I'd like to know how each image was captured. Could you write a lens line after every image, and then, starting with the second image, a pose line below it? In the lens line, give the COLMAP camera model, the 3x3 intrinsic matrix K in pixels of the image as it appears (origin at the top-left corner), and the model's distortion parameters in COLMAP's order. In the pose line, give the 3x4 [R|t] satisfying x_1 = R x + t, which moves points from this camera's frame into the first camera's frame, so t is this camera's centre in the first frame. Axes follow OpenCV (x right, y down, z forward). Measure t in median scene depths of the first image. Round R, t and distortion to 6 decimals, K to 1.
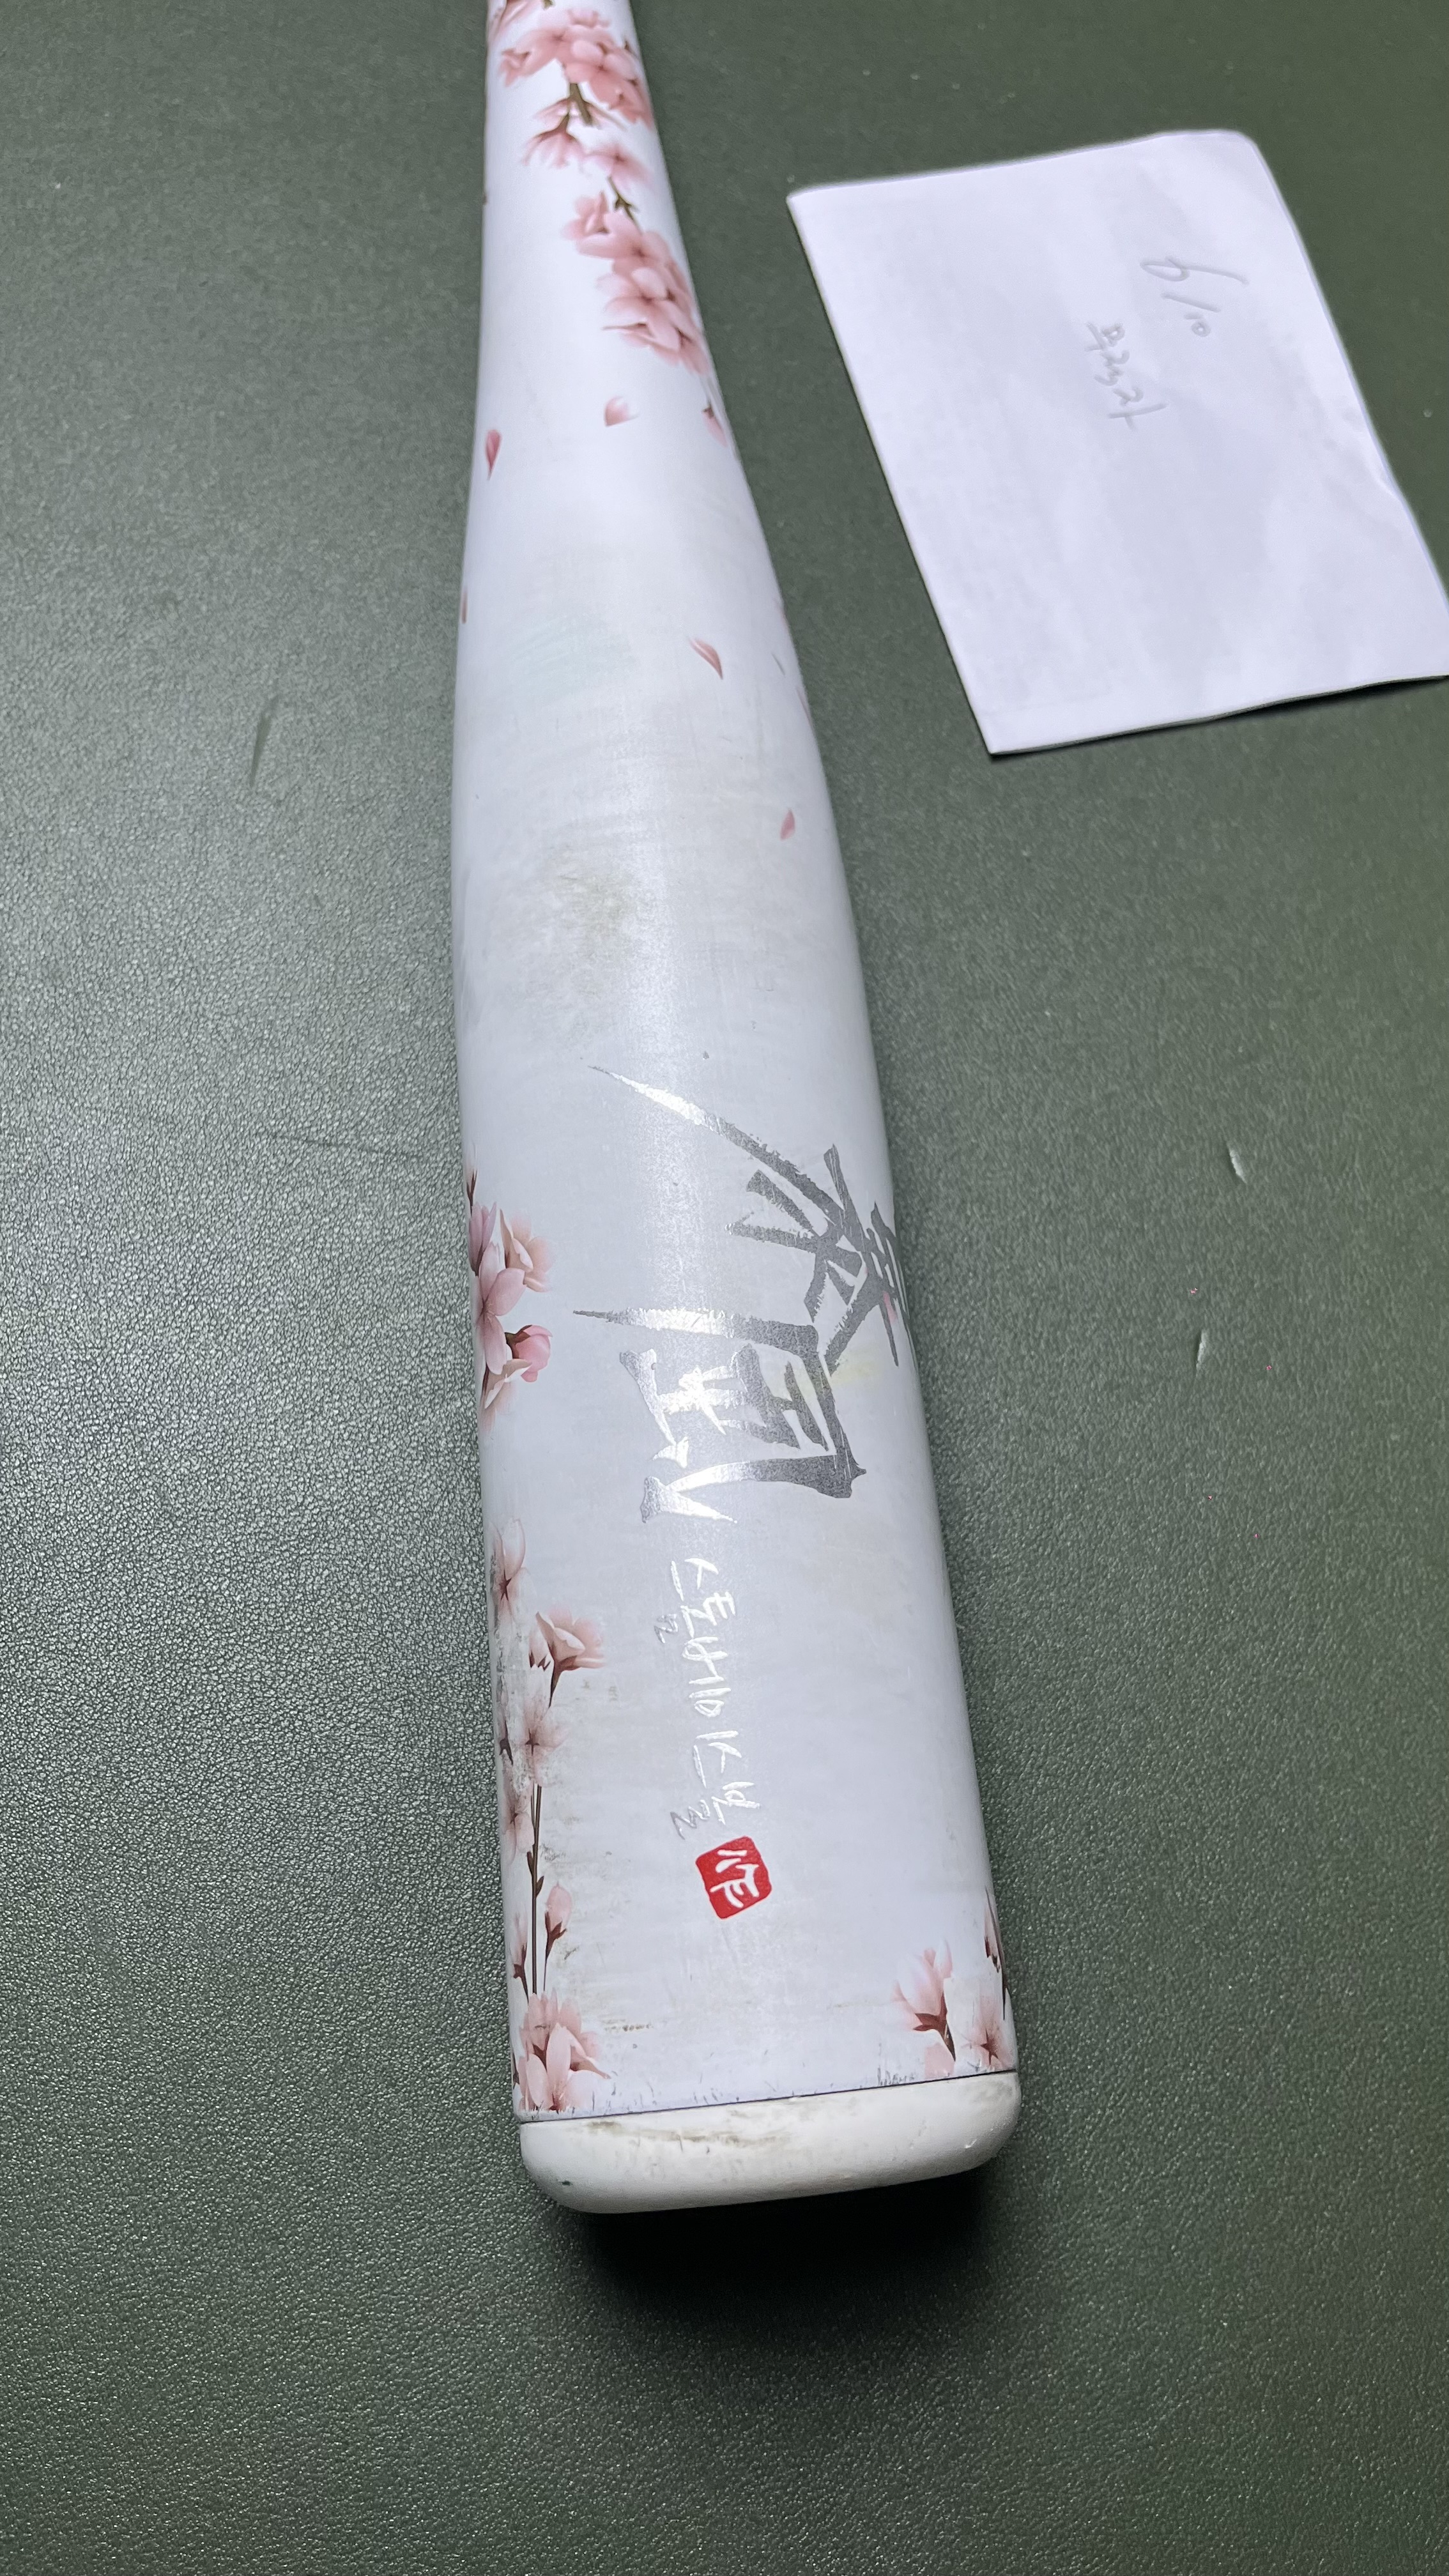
lens RADIAL K [[1926.7, 0, 724.5], [0, 1926.7, 1288.0], [0, 0, 1]] dist [0.037728, -0.010529]
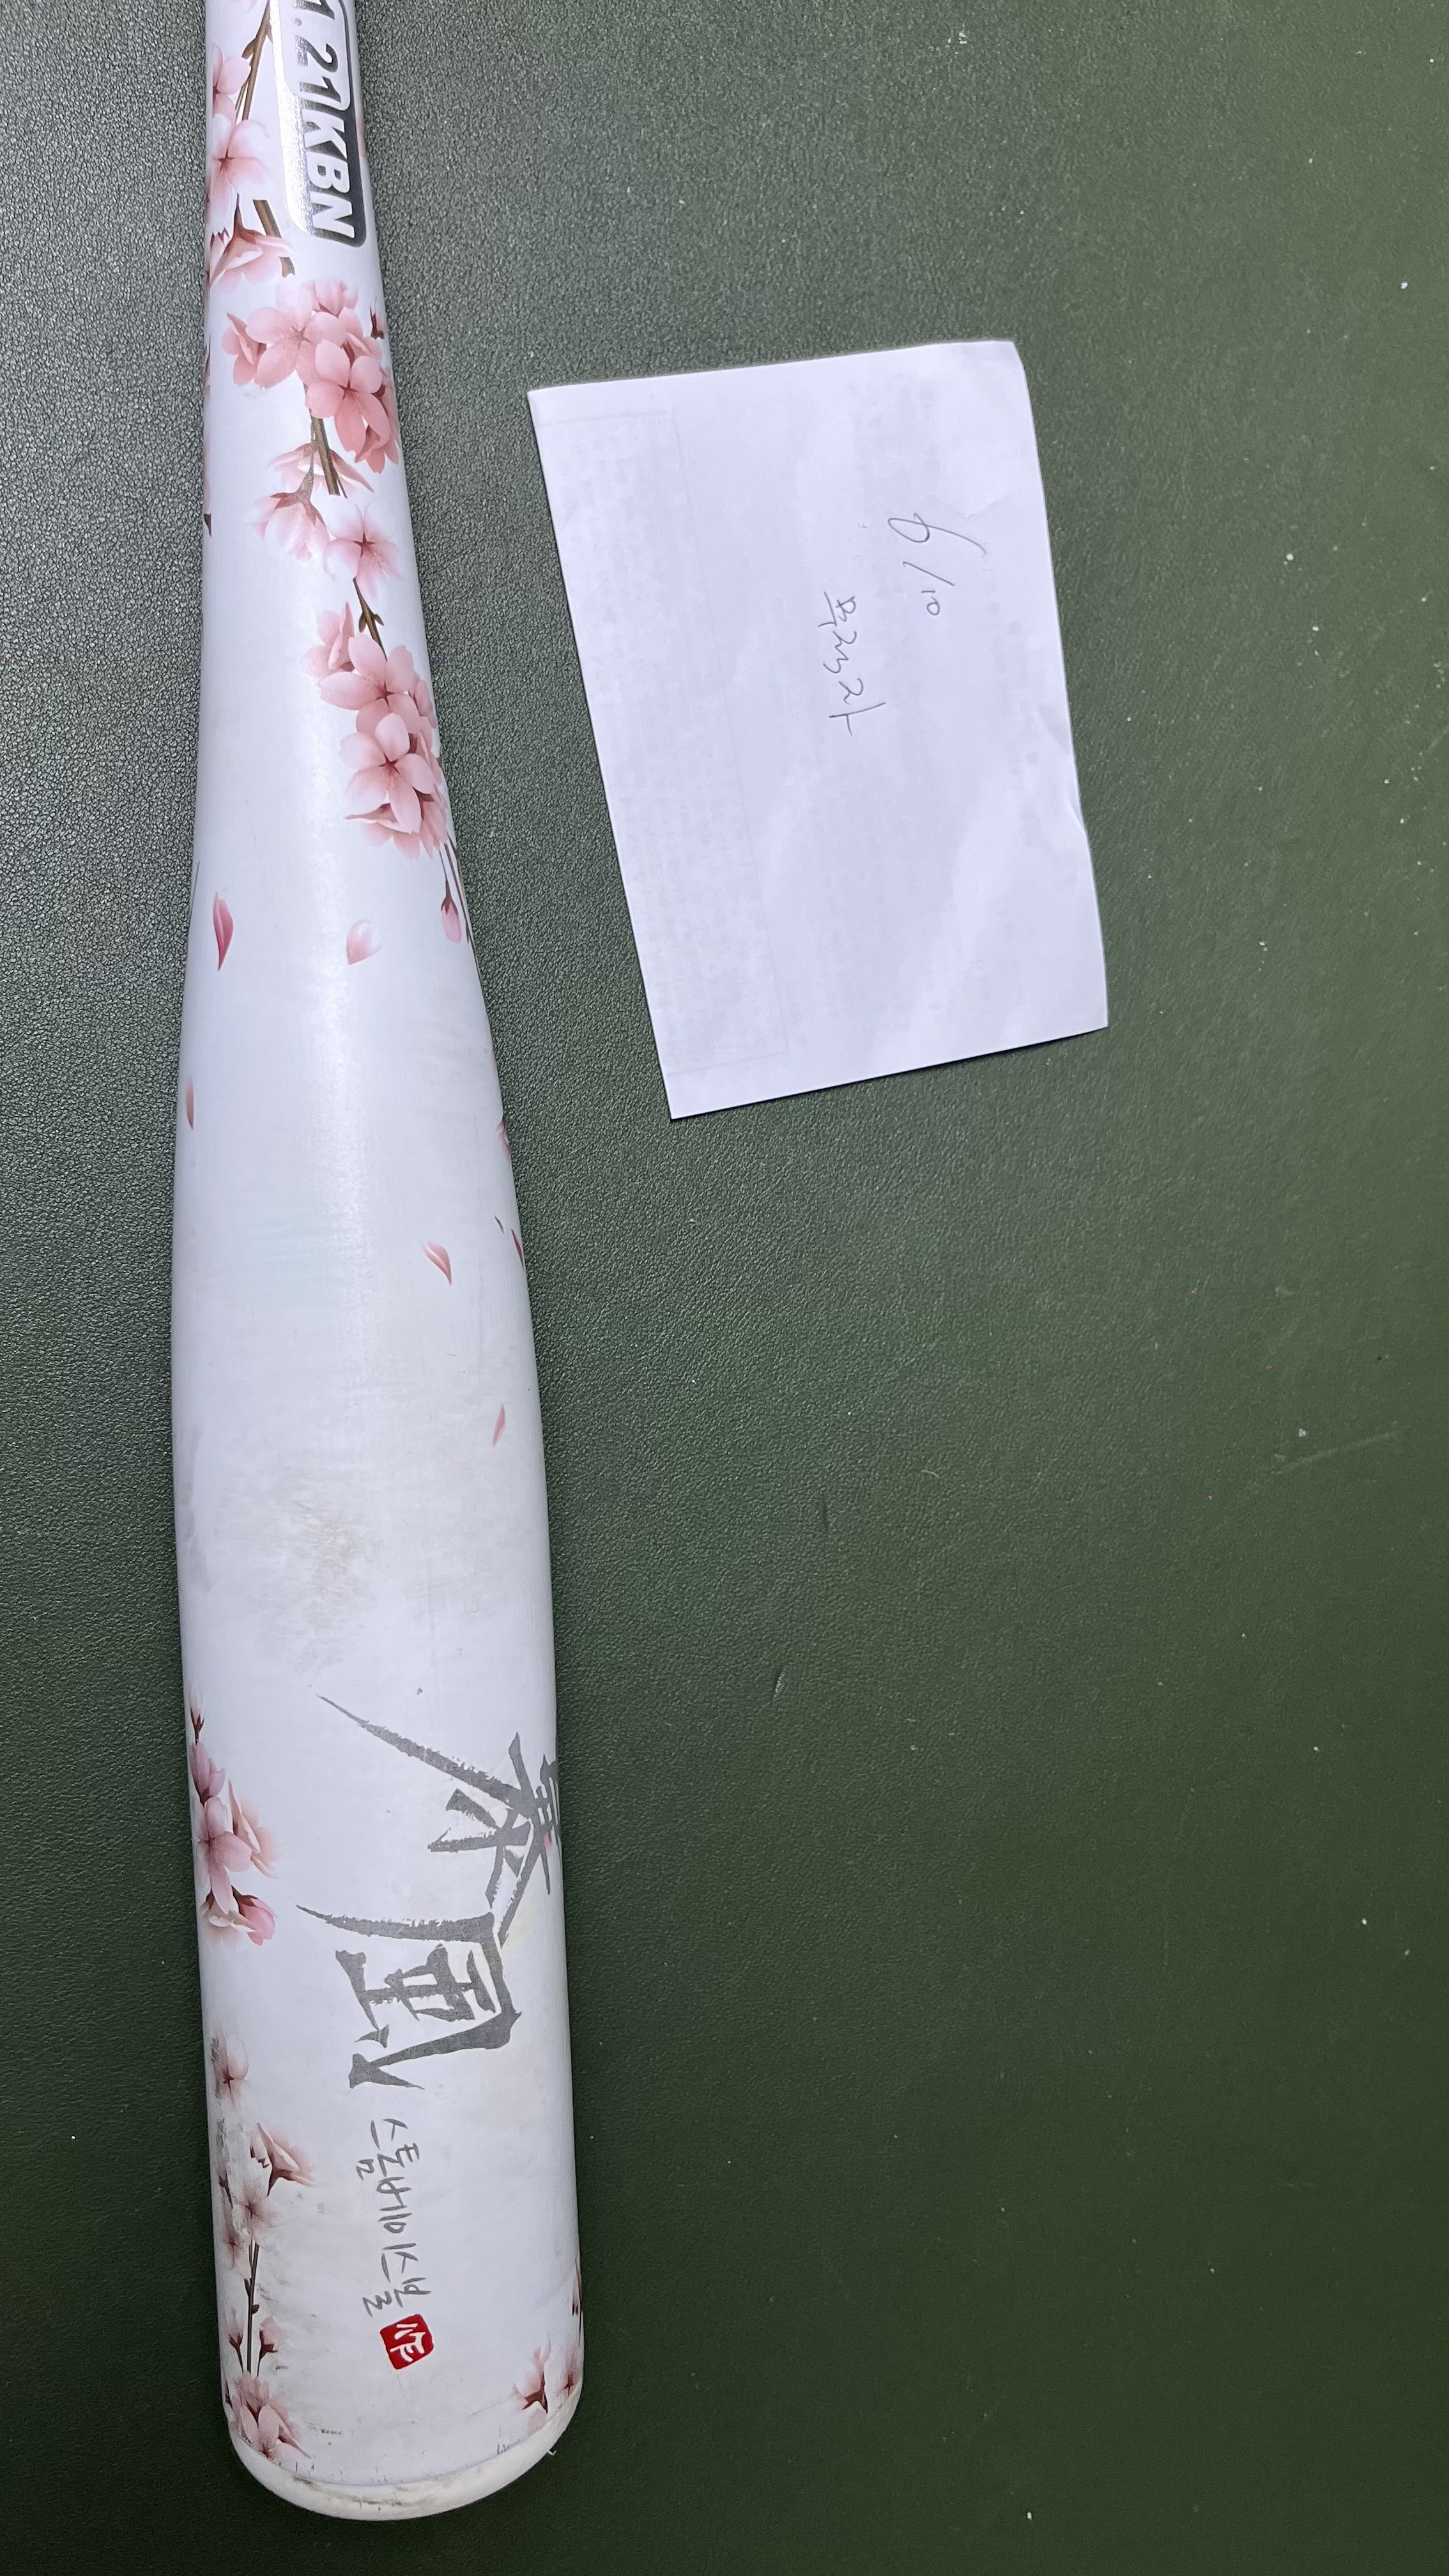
lens RADIAL K [[2010.9, 0, 654.2], [0, 2010.9, 1391.8], [0, 0, 1]] dist [0.041193, -0.039930]
pose [[0.971838, 0.041260, 0.232009, -0.161067], [-0.133652, 0.907392, 0.398469, -0.785583], [-0.194083, -0.418256, 0.887352, -0.039599]]
